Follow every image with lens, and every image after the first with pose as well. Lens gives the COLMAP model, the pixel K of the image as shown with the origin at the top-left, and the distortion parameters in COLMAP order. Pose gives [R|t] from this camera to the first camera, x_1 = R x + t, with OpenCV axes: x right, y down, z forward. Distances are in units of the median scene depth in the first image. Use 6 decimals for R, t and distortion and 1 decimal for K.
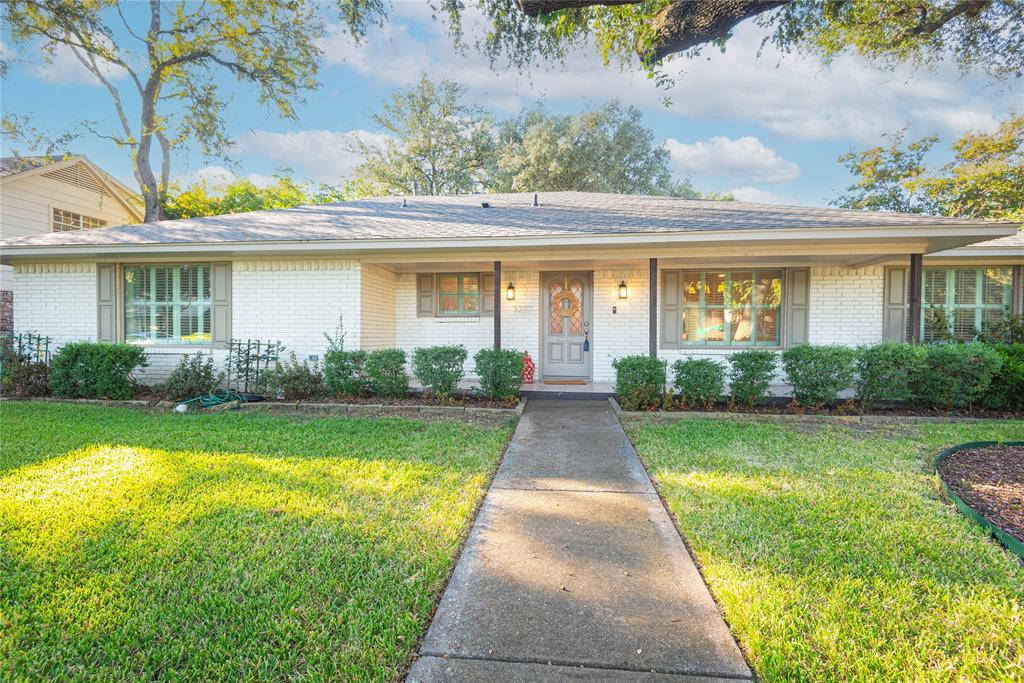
lens RADIAL K [[467.6, 0, 509.7], [0, 467.6, 338.9], [0, 0, 1]] dist [-0.013533, -0.000458]
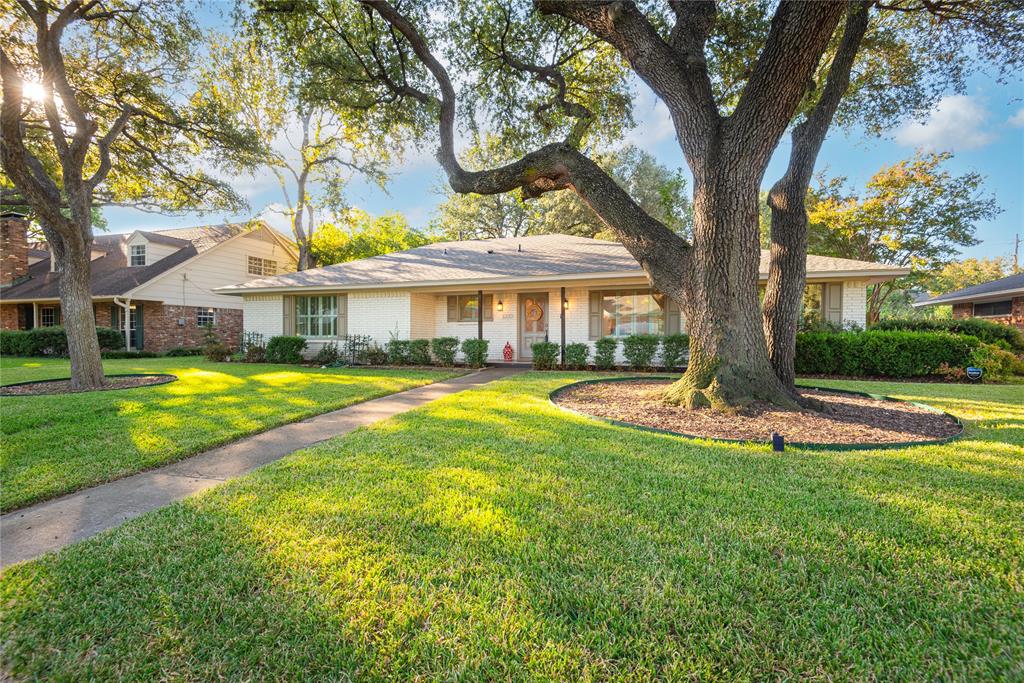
lens RADIAL K [[467.6, 0, 514.2], [0, 467.6, 341.8], [0, 0, 1]] dist [-0.013533, -0.000458]
pose [[0.977187, -0.001591, -0.212375, 0.415526], [0.001236, 0.999998, -0.001803, 0.029399], [0.212378, 0.001499, 0.977187, -0.627776]]
